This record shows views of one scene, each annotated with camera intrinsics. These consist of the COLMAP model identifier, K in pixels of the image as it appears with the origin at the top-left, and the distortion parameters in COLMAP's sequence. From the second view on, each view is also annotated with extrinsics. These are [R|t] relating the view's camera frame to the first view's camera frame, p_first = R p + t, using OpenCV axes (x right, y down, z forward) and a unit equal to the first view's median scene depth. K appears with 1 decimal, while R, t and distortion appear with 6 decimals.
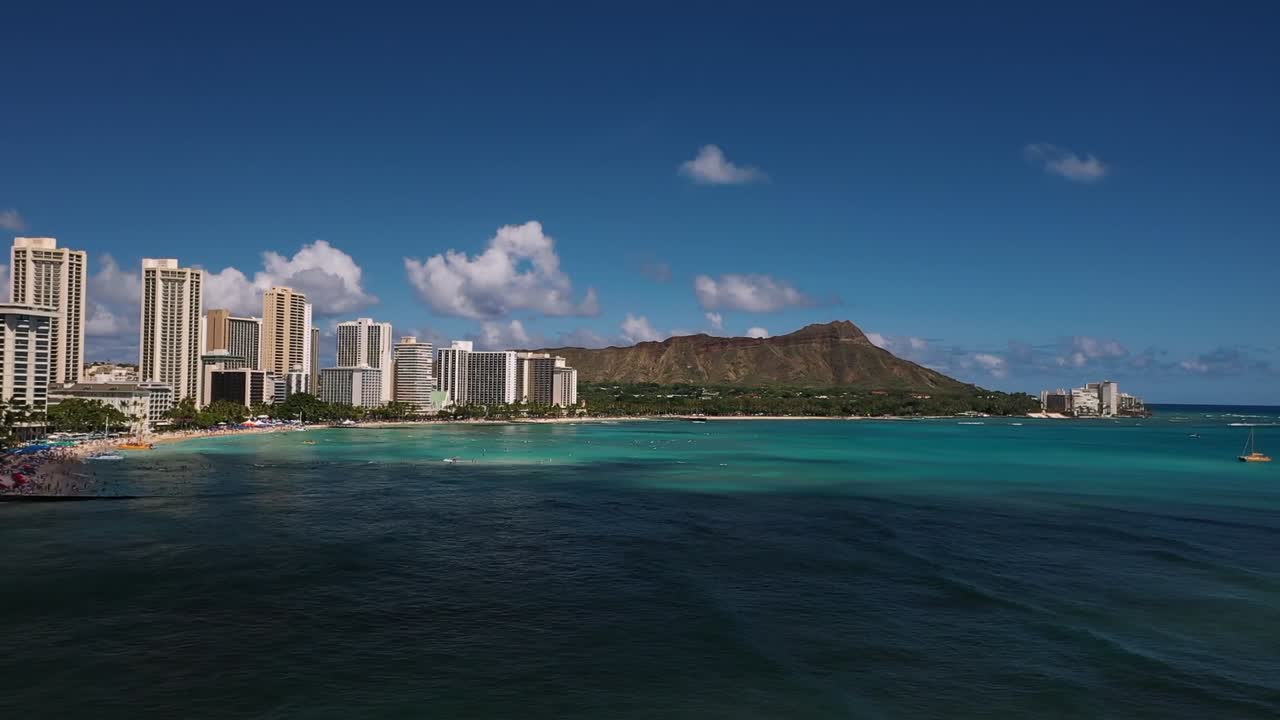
lens RADIAL K [[1086.0, 0, 640.0], [0, 1086.0, 360.0], [0, 0, 1]] dist [0.087558, -0.000292]
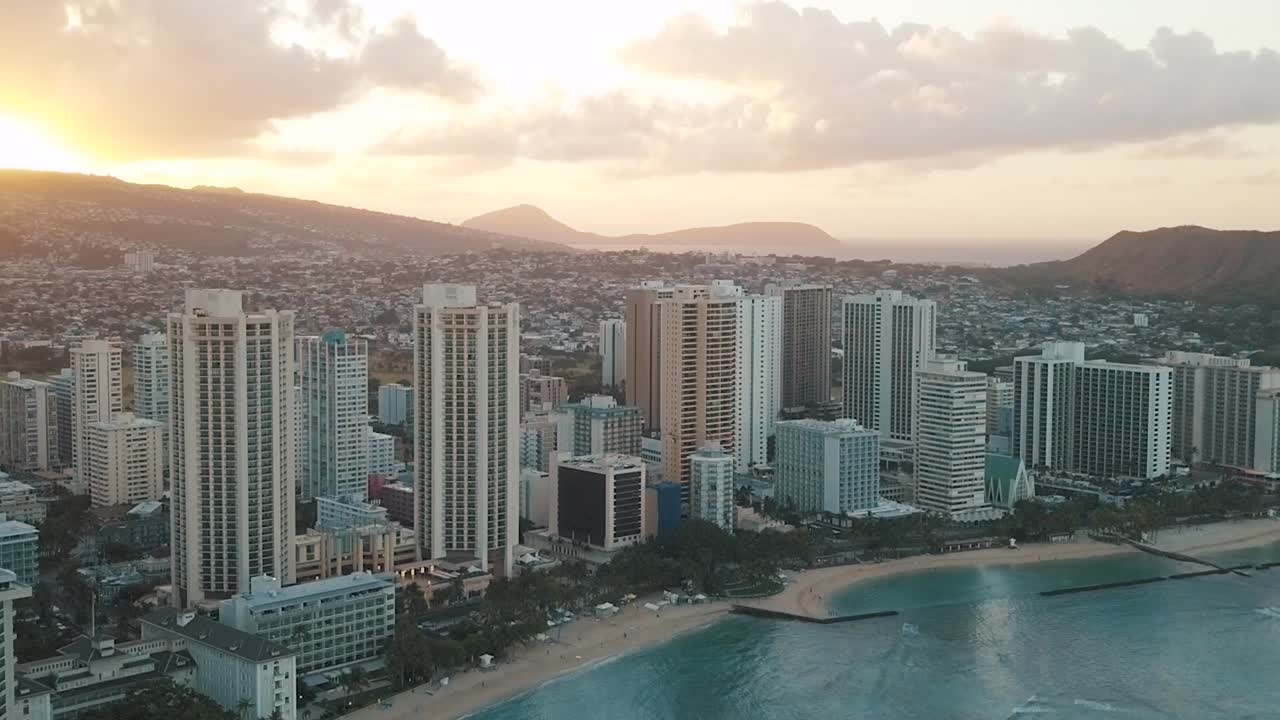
lens RADIAL K [[1563.6, 0, 640.0], [0, 1563.6, 360.0], [0, 0, 1]] dist [0.182998, -0.556630]
pose [[0.880595, 0.034367, -0.472621, 0.014148], [0.020542, 0.993661, 0.110528, -0.093782], [0.473424, -0.107039, 0.874307, 0.241742]]
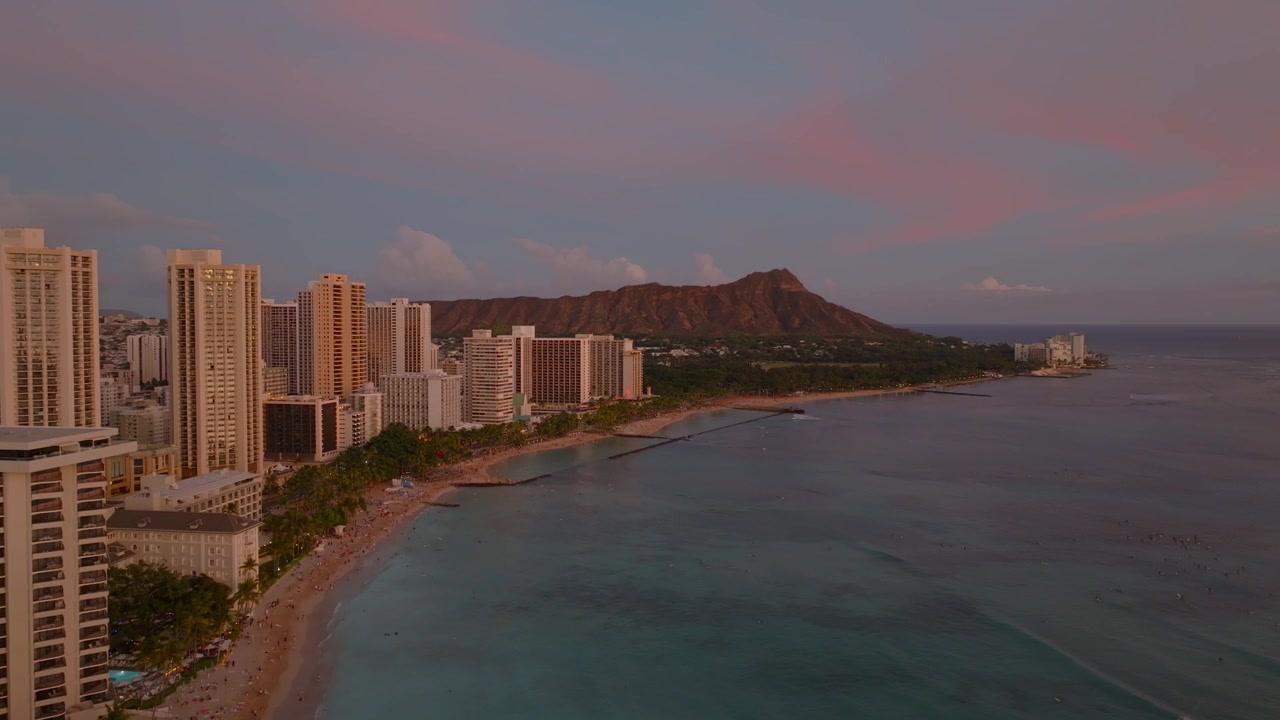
lens RADIAL K [[928.8, 0, 640.0], [0, 928.8, 360.0], [0, 0, 1]] dist [0.008739, 0.007429]
pose [[0.991007, -0.018989, 0.132454, -0.165278], [0.008614, 0.996880, 0.078461, -0.045090], [-0.133531, -0.076614, 0.988079, 0.274755]]
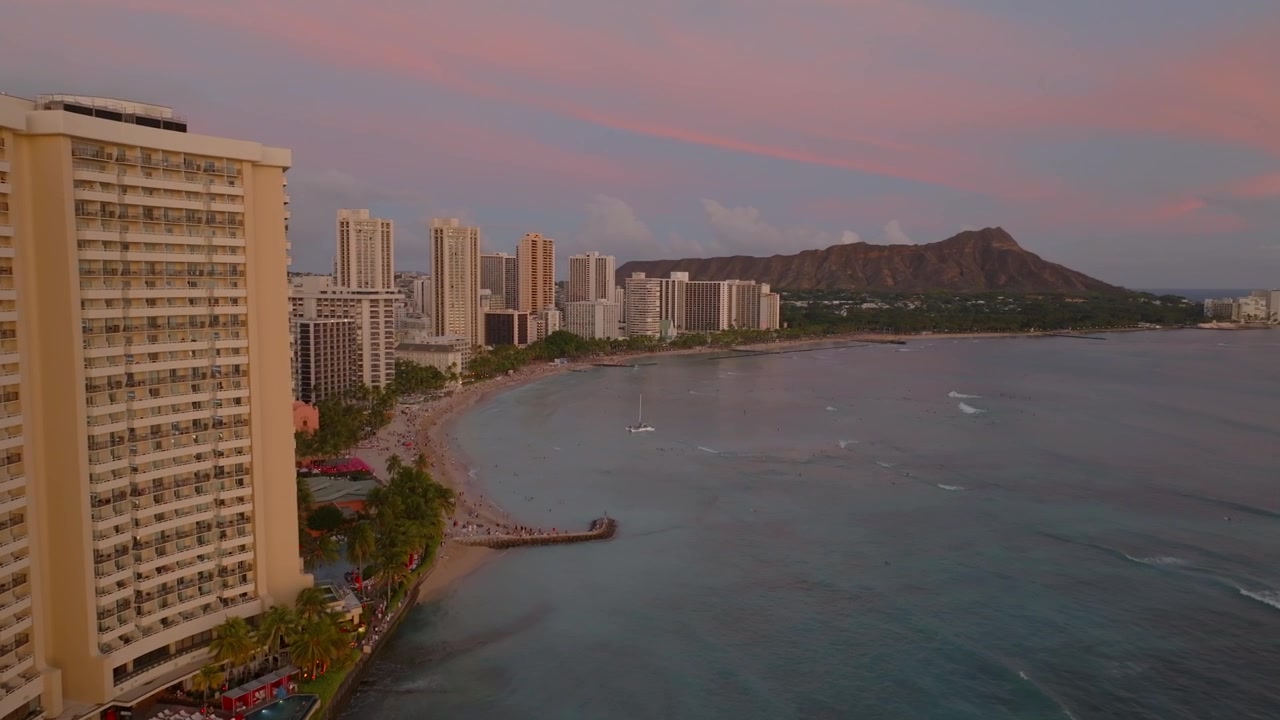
lens RADIAL K [[938.7, 0, 640.0], [0, 938.7, 360.0], [0, 0, 1]] dist [0.027549, 0.005821]
pose [[0.989947, 0.004589, -0.141362, -0.065709], [0.011646, 0.993435, 0.113803, -0.036624], [0.140957, -0.114306, 0.983395, 0.040152]]
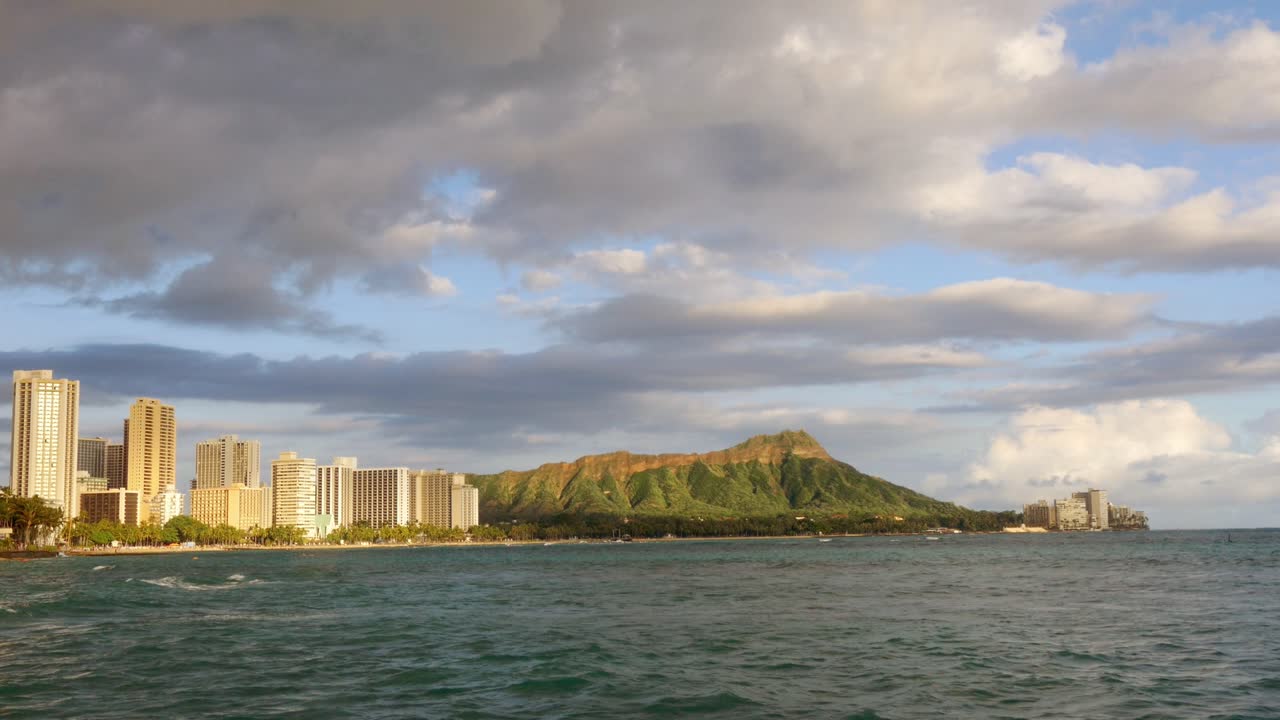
lens RADIAL K [[1457.7, 0, 640.0], [0, 1457.7, 360.0], [0, 0, 1]] dist [0.011996, -0.004675]
pose [[0.997142, -0.025618, 0.071078, -0.009973], [0.032136, 0.995229, -0.092125, 0.019504], [-0.068379, 0.094146, 0.993207, -0.168672]]
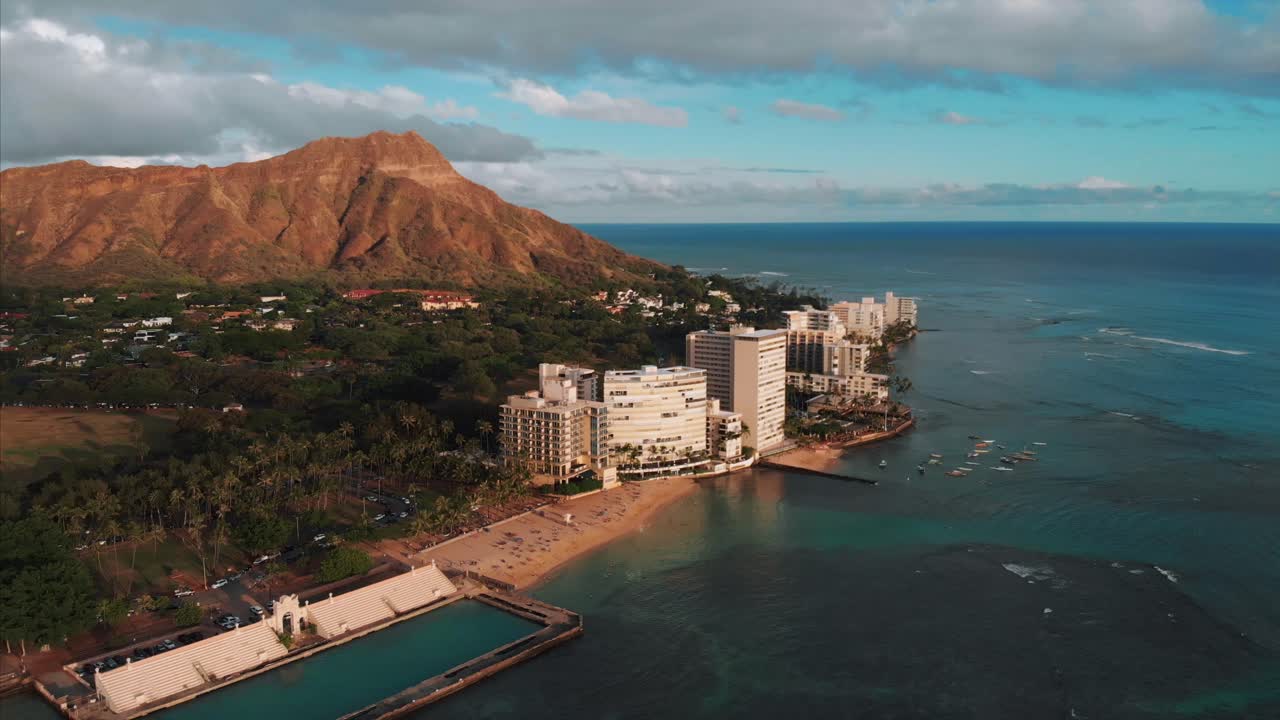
lens RADIAL K [[928.8, 0, 640.0], [0, 928.8, 360.0], [0, 0, 1]] dist [0.008739, 0.007429]
pose [[0.992429, -0.041996, 0.115417, 0.574462], [0.019428, 0.981573, 0.190099, -0.024032], [-0.121273, -0.186417, 0.974957, 1.214205]]
